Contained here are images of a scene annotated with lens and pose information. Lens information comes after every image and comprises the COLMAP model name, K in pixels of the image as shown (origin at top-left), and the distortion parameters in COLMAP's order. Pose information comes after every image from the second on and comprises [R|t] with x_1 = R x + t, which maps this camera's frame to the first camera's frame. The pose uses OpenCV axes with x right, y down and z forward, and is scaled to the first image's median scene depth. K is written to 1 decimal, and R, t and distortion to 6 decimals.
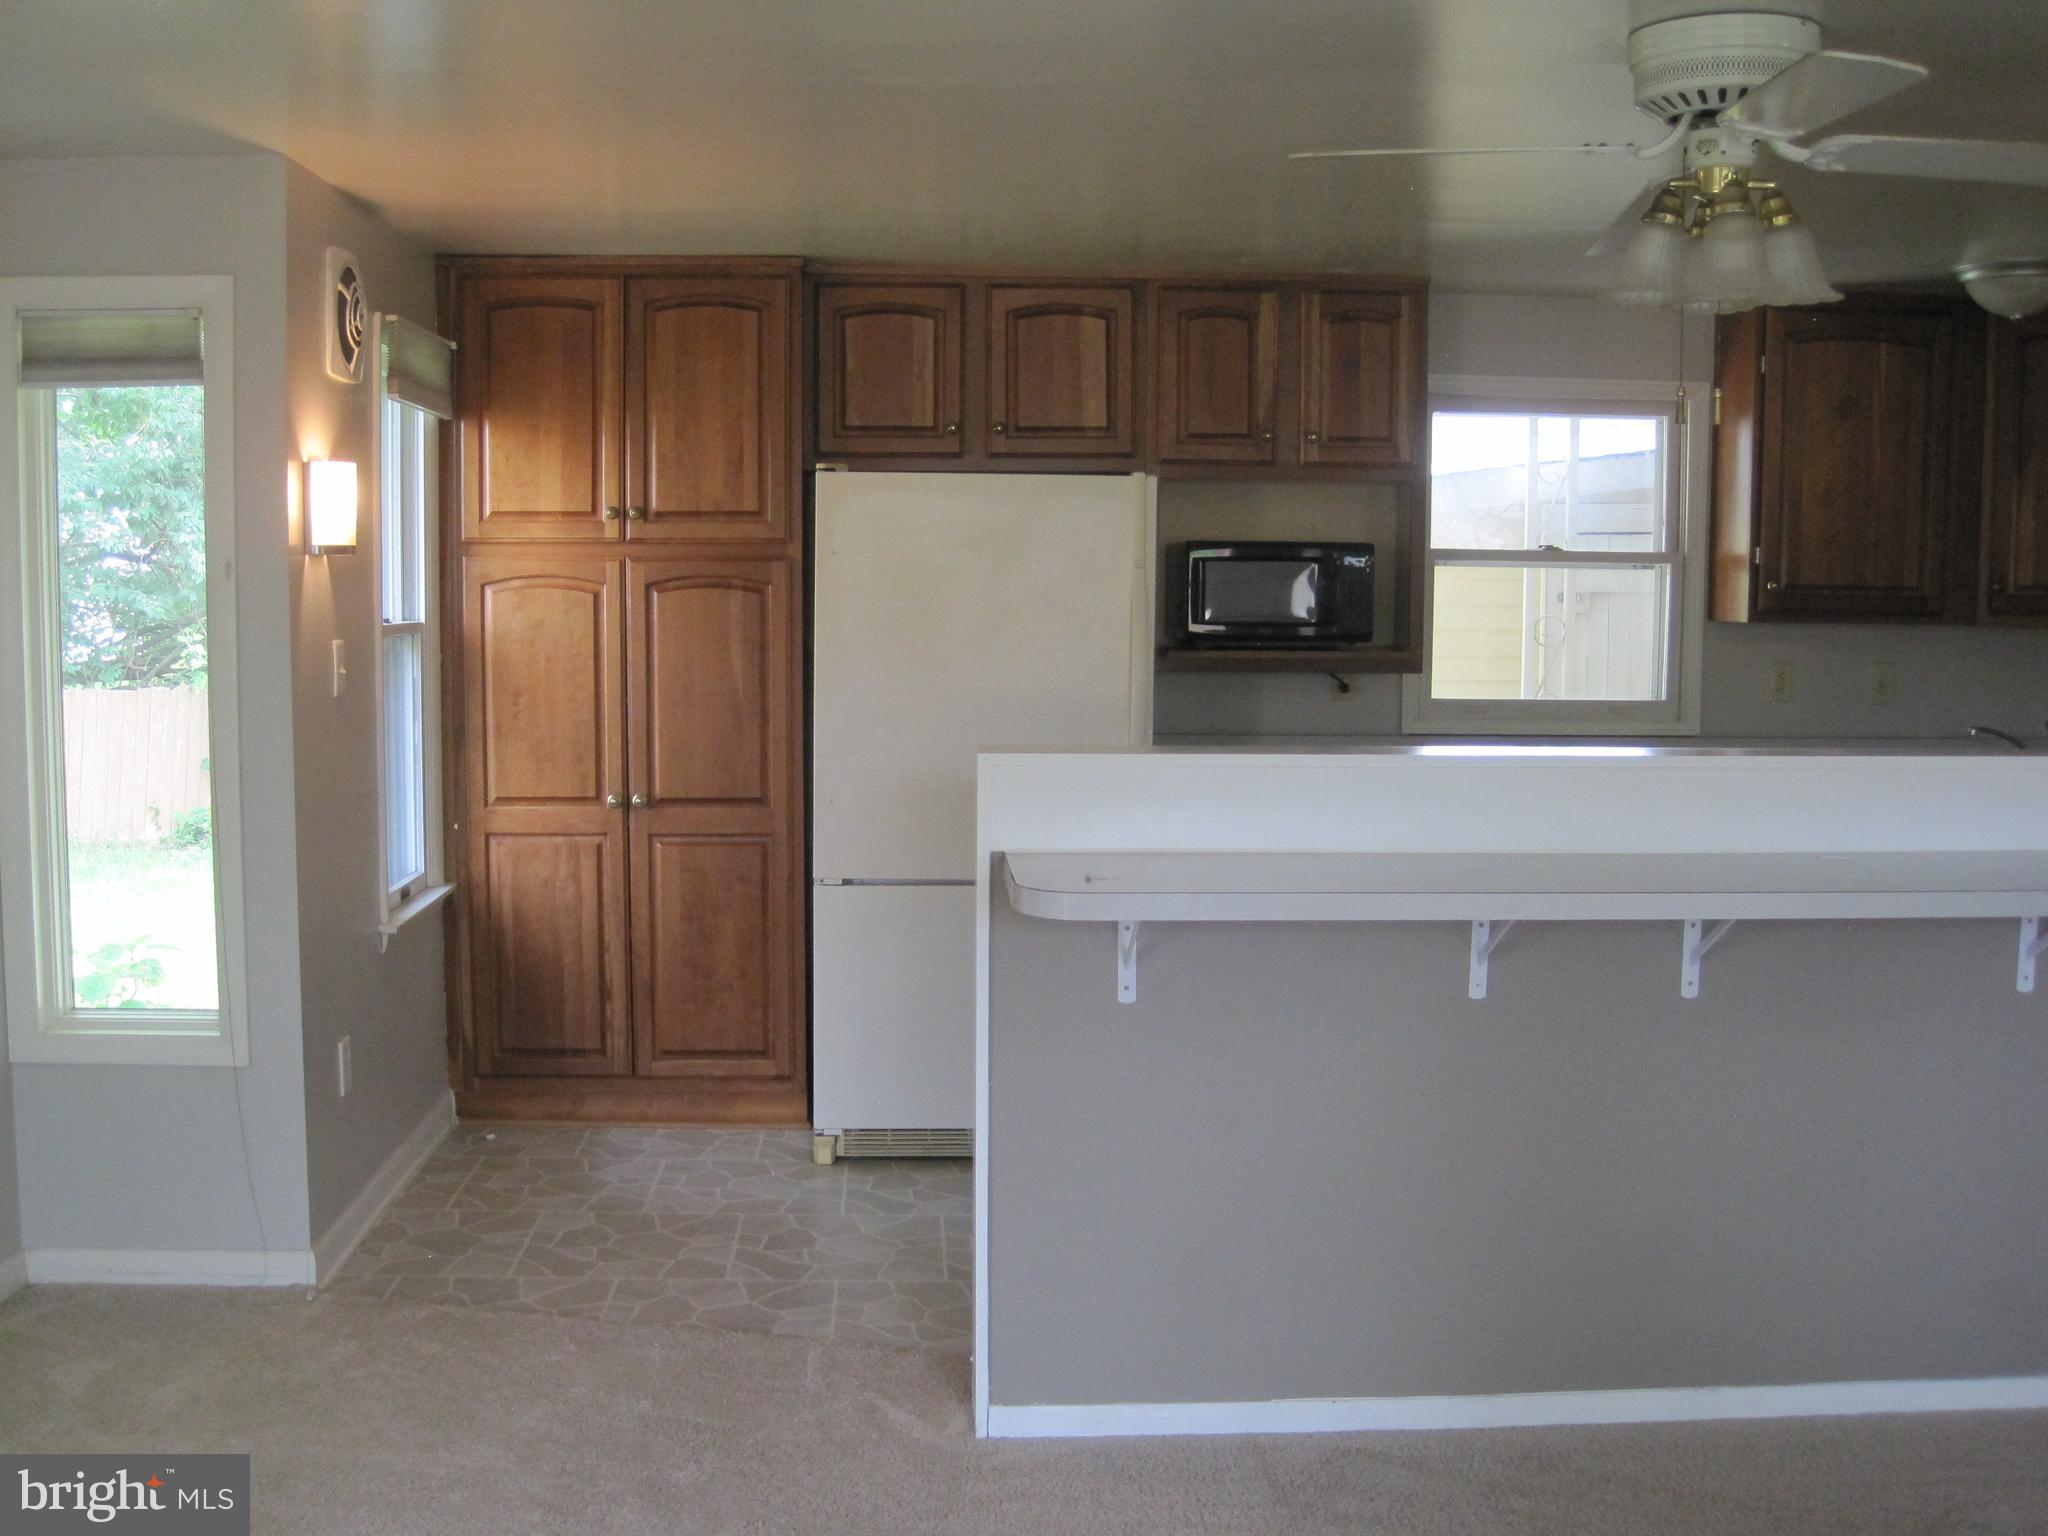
lens RADIAL K [[2108.6, 0, 1006.9], [0, 2108.6, 769.3], [0, 0, 1]] dist [-0.119452, 0.000000]
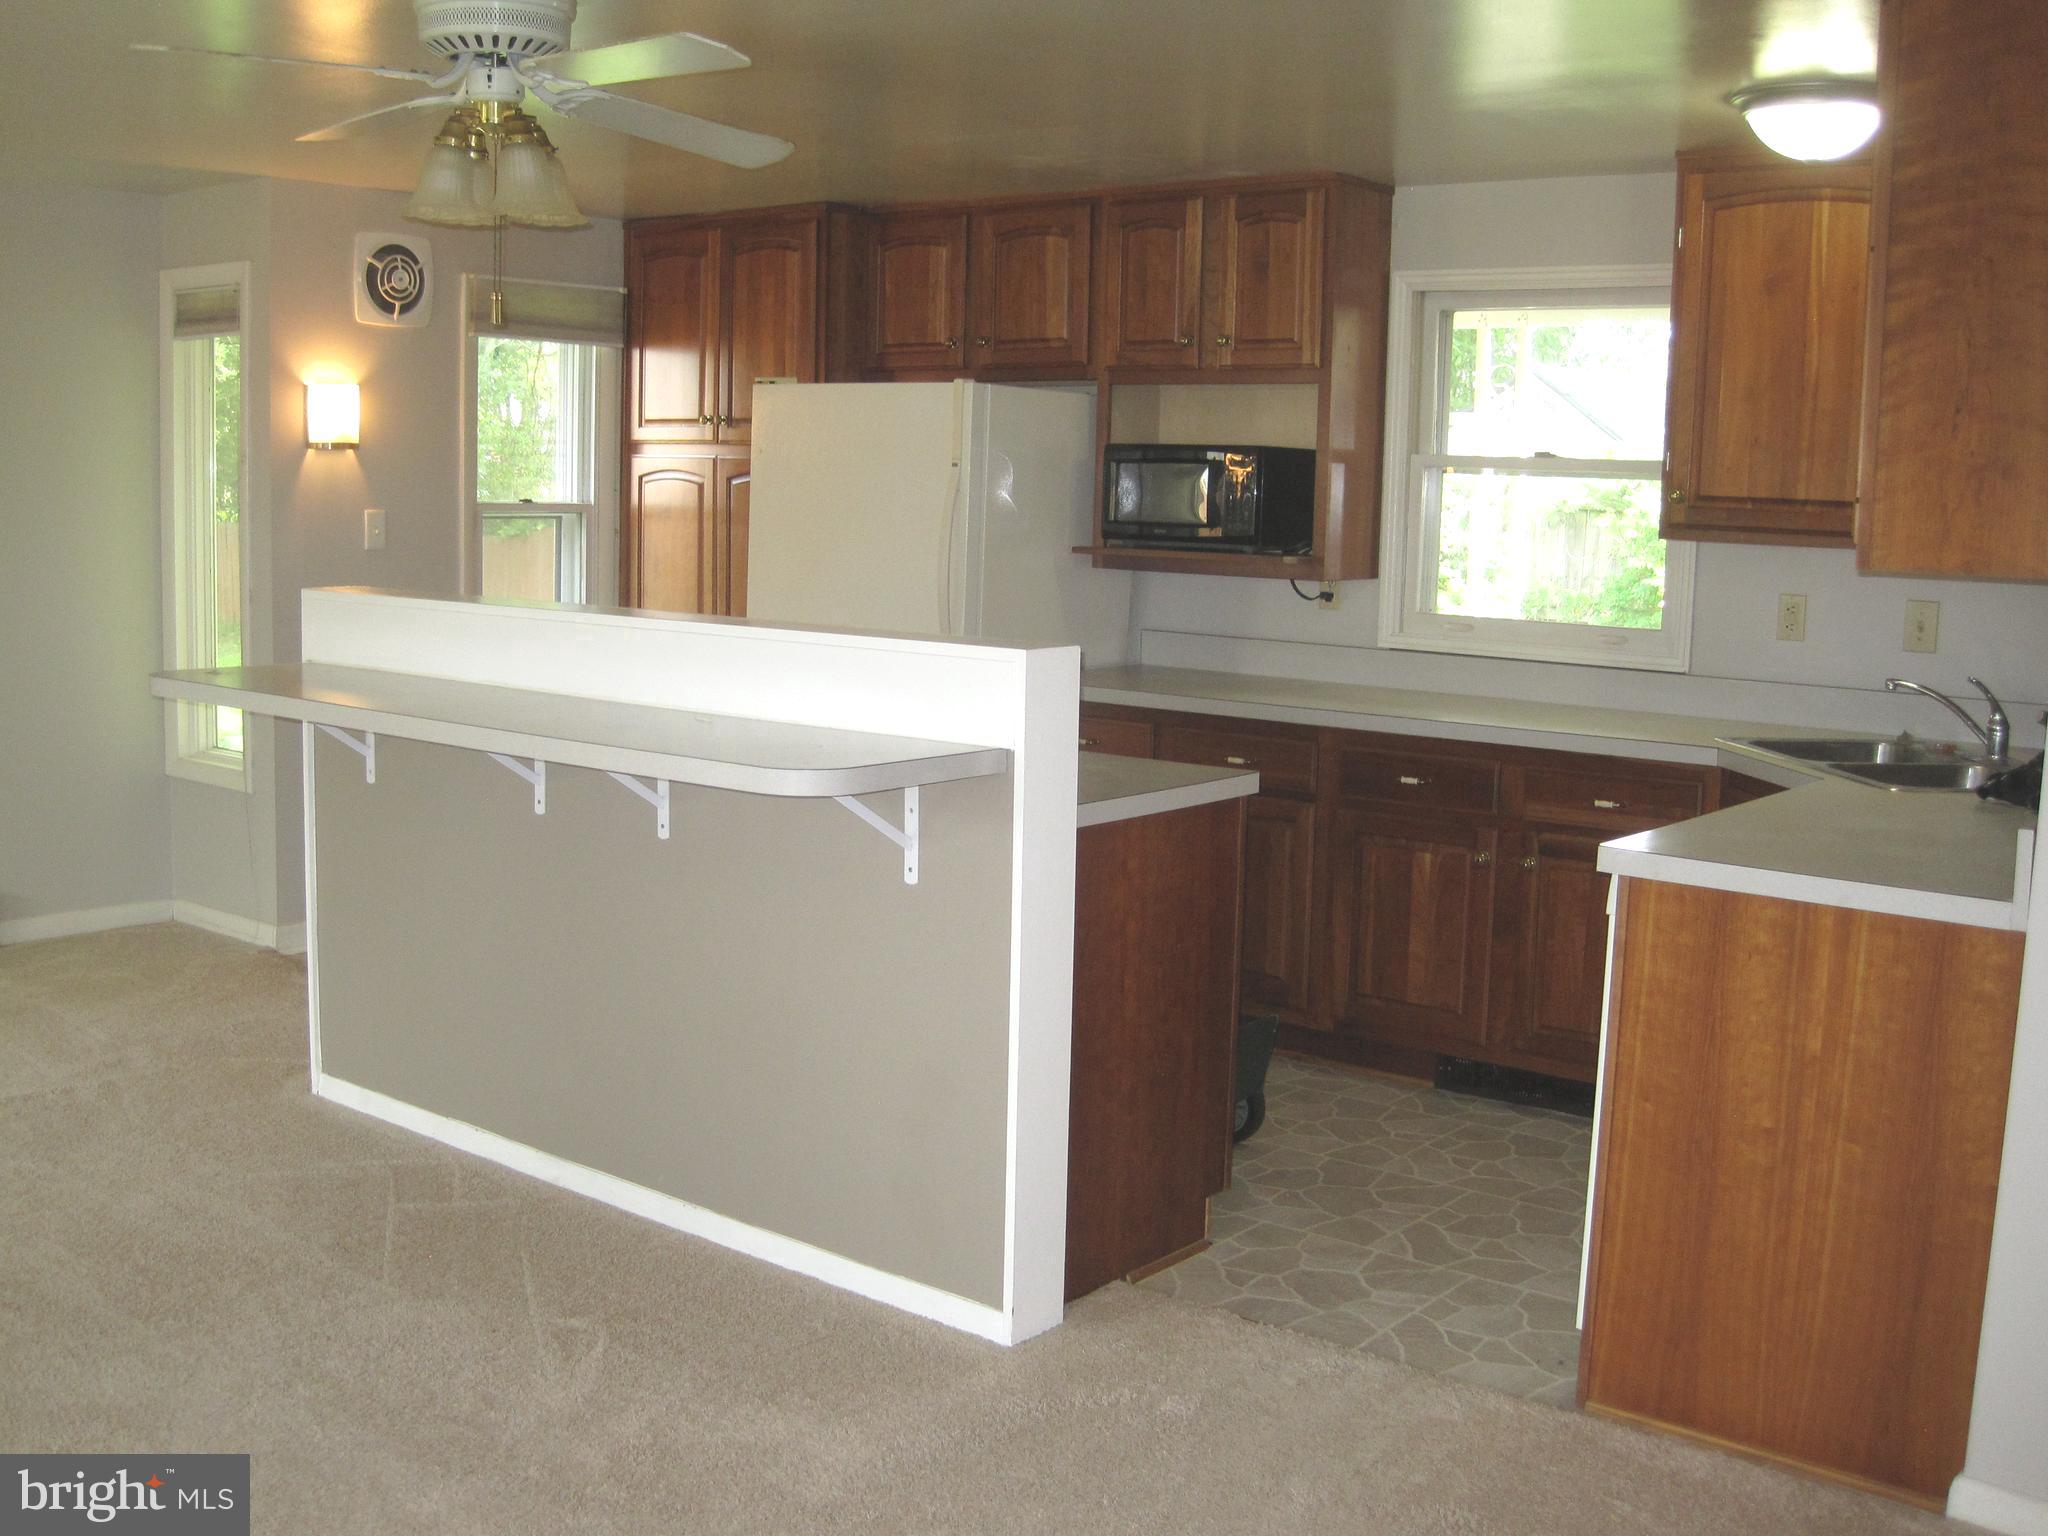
lens RADIAL K [[2108.6, 0, 1057.6], [0, 2108.6, 799.7], [0, 0, 1]] dist [-0.119452, 0.000000]
pose [[0.752208, 0.109707, -0.649729, 0.794683], [-0.083003, 0.993964, 0.071737, -0.004837], [0.653677, -0.000032, 0.756773, 0.194331]]
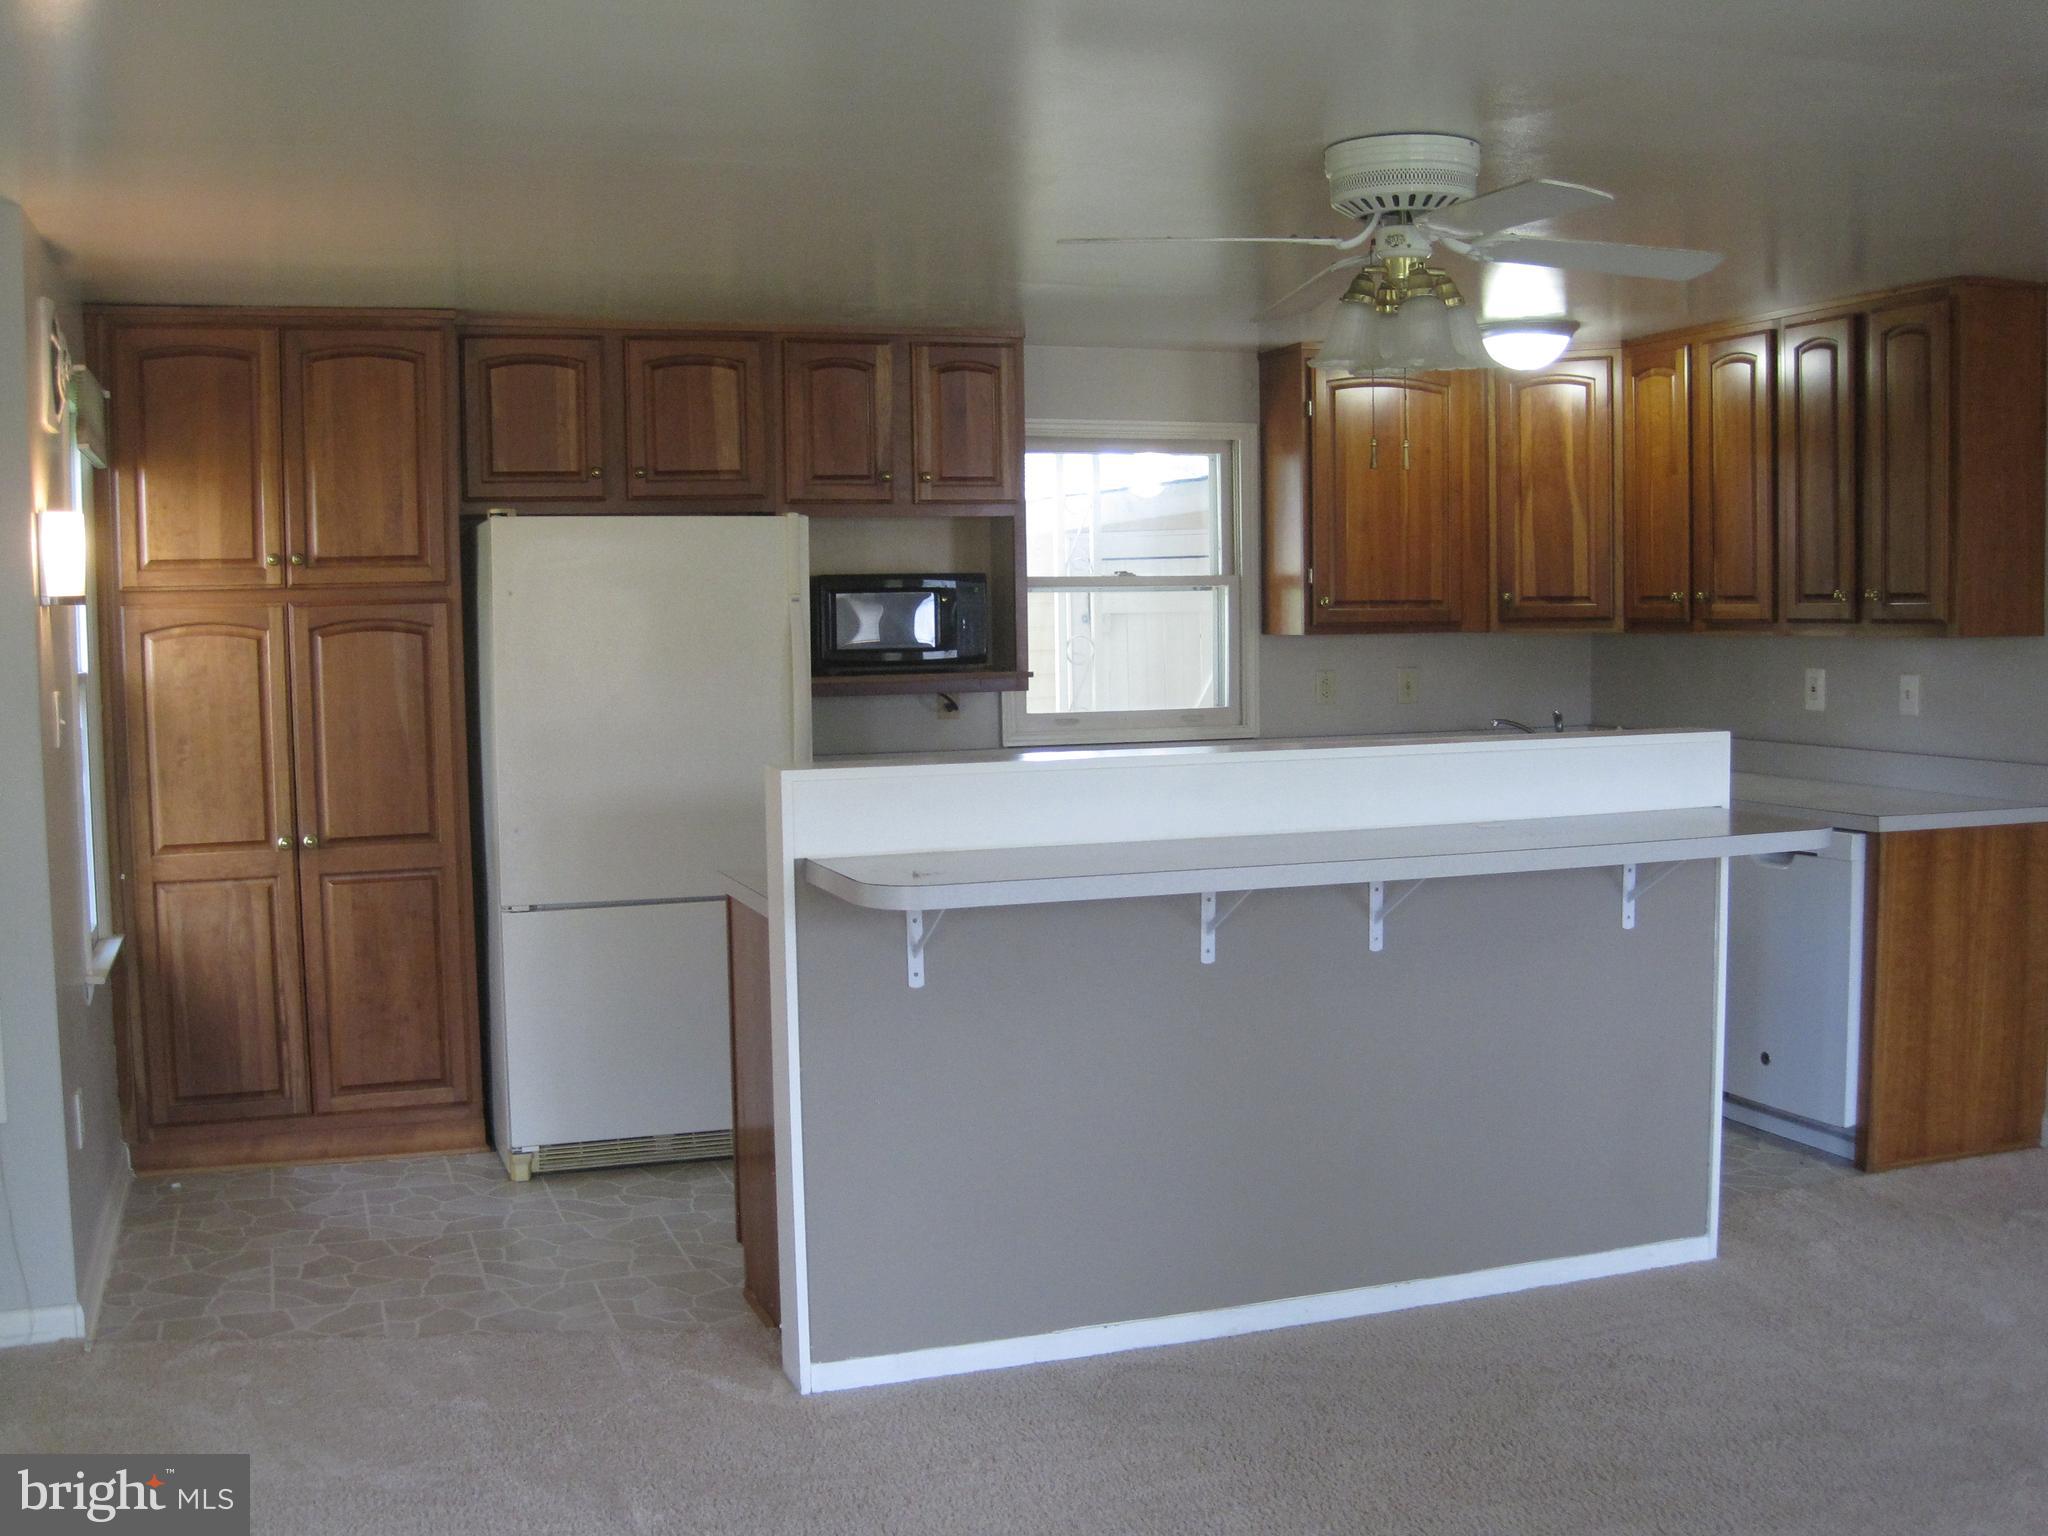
lens RADIAL K [[2108.6, 0, 993.7], [0, 2108.6, 752.2], [0, 0, 1]] dist [-0.119452, 0.000000]
pose [[0.958981, -0.041851, 0.280365, -0.138934], [0.048093, 0.998724, -0.015417, 0.003215], [-0.279362, 0.028268, 0.959770, -0.059298]]
